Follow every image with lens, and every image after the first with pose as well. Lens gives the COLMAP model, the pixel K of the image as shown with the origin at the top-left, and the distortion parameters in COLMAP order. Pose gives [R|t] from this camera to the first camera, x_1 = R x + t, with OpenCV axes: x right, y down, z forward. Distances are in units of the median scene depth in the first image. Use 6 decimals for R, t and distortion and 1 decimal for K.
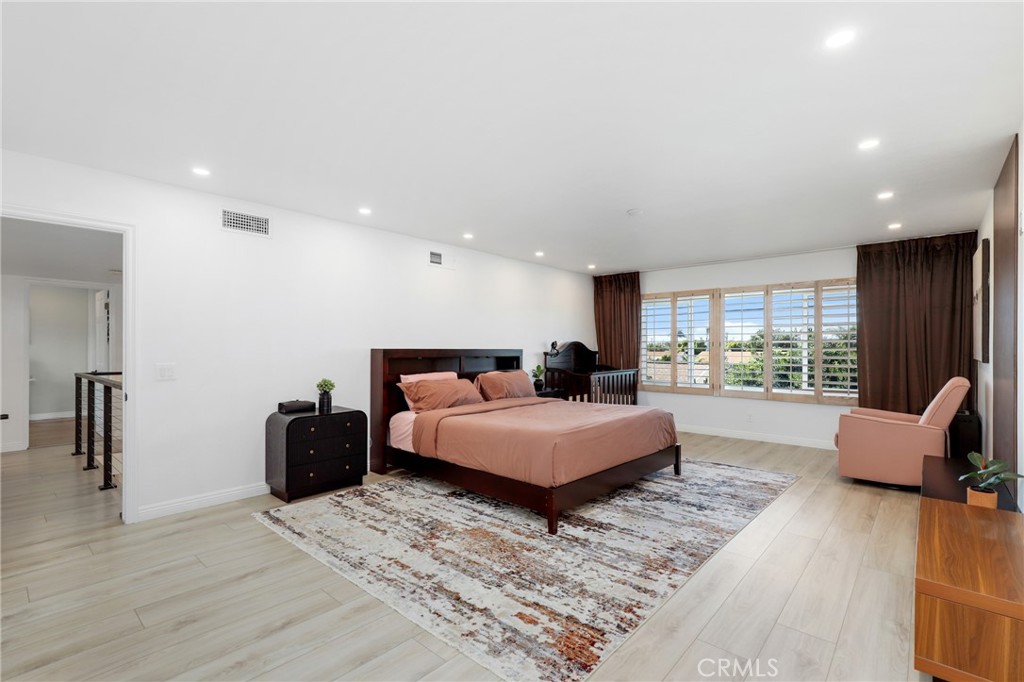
lens RADIAL K [[467.3, 0, 512.6], [0, 467.3, 343.1], [0, 0, 1]] dist [-0.000755, 0.000446]
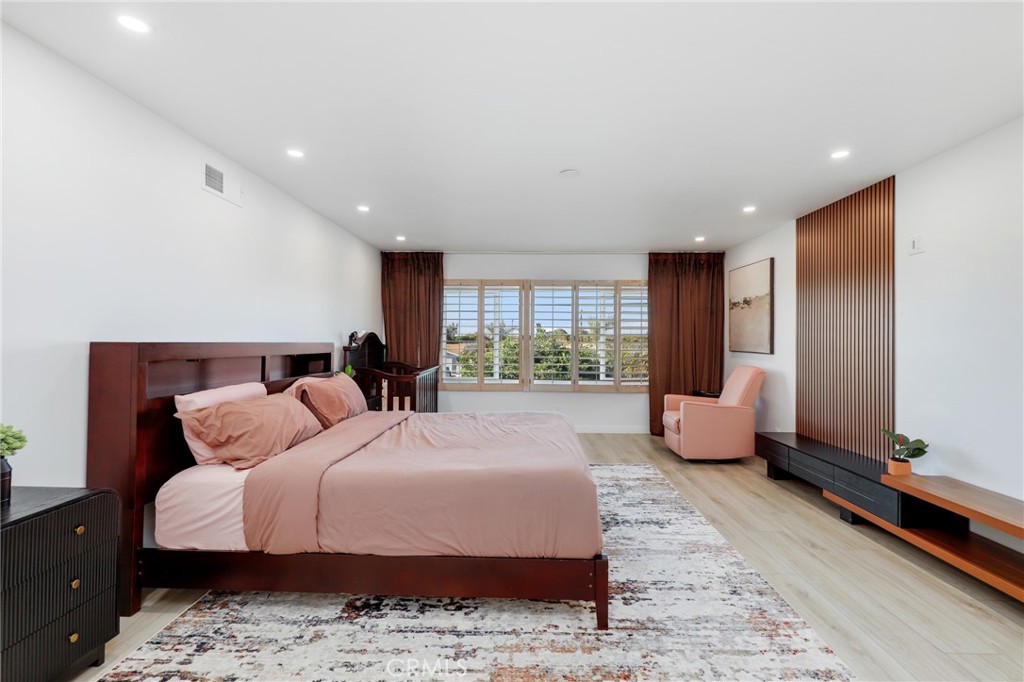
lens RADIAL K [[467.3, 0, 514.4], [0, 467.3, 334.0], [0, 0, 1]] dist [-0.000755, 0.000446]
pose [[0.754112, 0.012854, 0.656620, -0.327723], [-0.011026, 0.999915, -0.006911, 0.003119], [-0.656653, -0.002028, 0.754190, 0.439798]]
